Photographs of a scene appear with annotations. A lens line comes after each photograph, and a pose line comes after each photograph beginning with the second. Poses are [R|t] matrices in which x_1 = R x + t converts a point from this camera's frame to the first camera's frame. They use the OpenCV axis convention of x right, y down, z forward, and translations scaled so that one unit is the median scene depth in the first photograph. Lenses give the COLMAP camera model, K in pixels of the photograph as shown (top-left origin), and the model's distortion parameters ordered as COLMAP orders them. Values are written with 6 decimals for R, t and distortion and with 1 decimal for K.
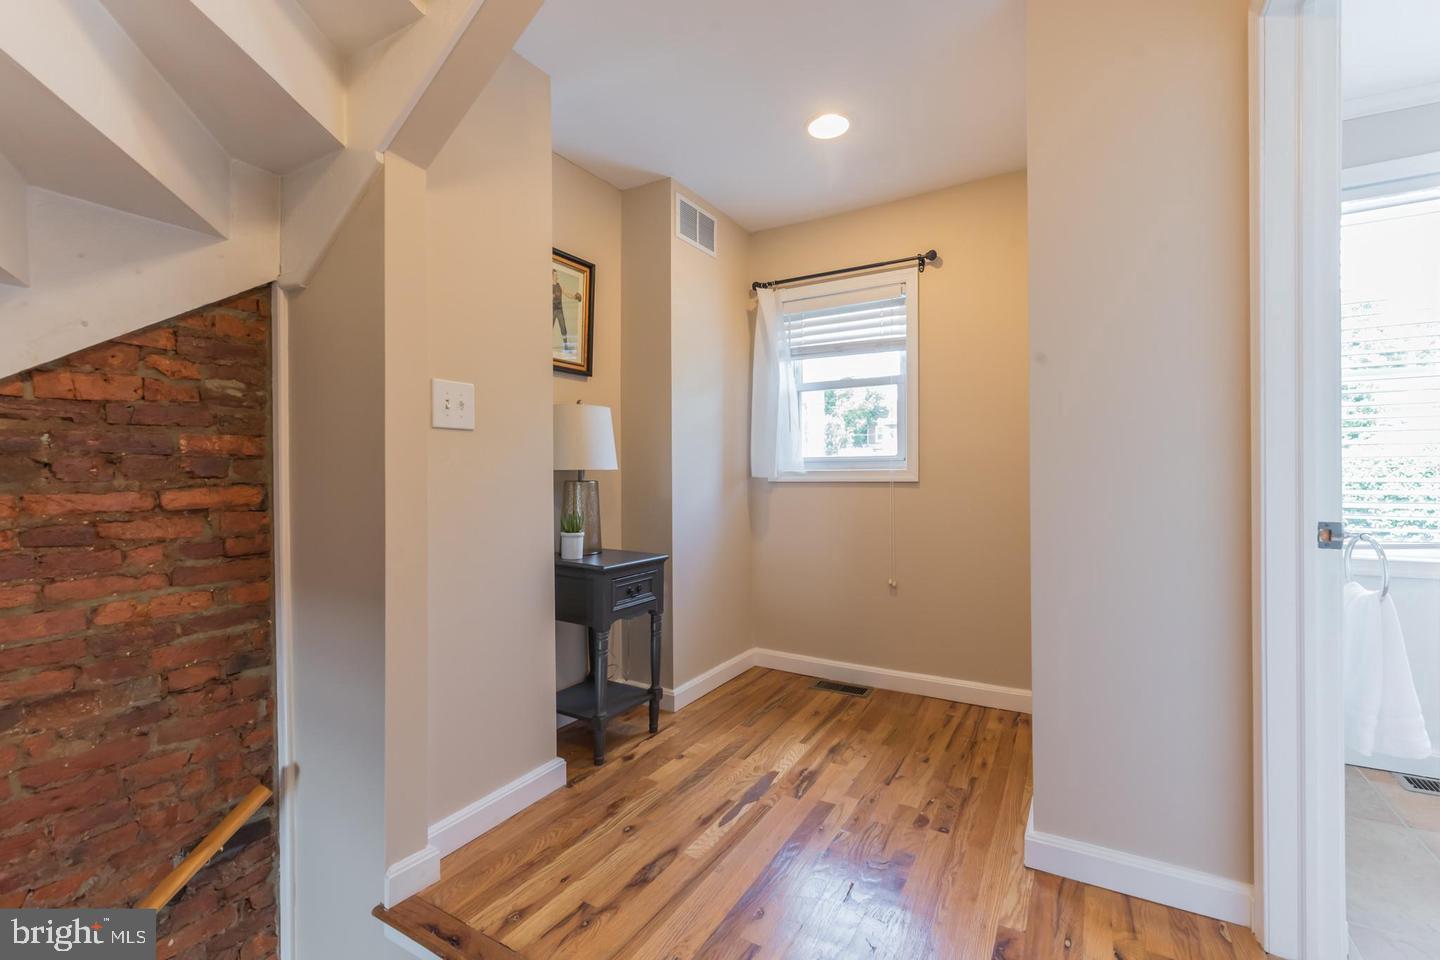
lens RADIAL K [[630.2, 0, 729.4], [0, 630.2, 477.4], [0, 0, 1]] dist [0.000684, -0.000201]
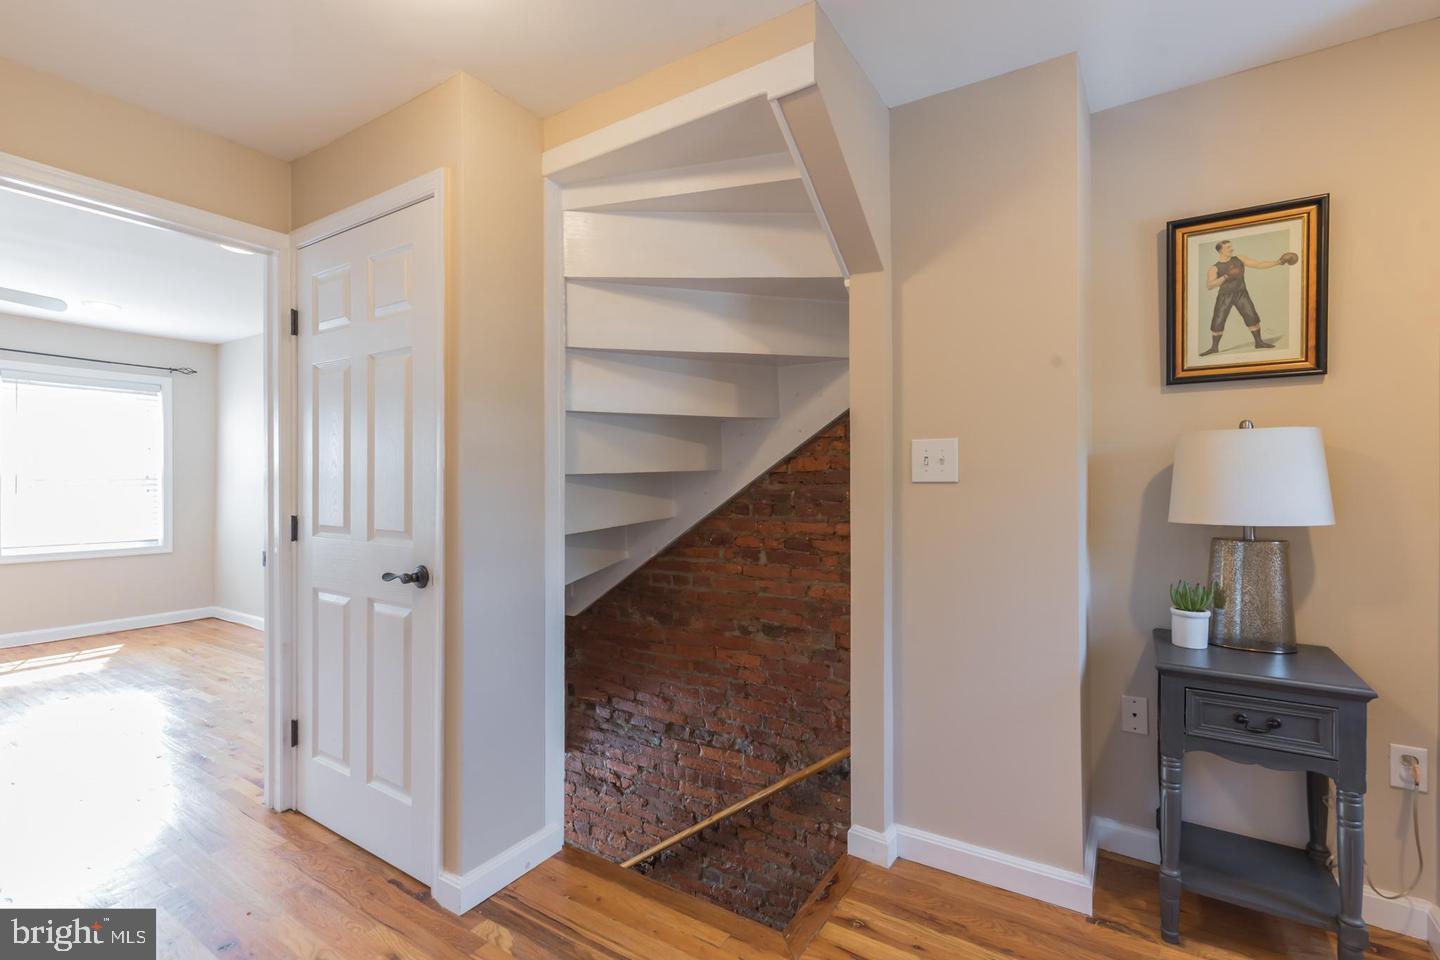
lens RADIAL K [[630.2, 0, 732.2], [0, 630.2, 482.9], [0, 0, 1]] dist [0.000684, -0.000201]
pose [[-0.018884, 0.006050, -0.999803, 0.745456], [-0.007178, 0.999955, 0.006186, -0.091324], [0.999796, 0.007294, -0.018840, 0.751450]]
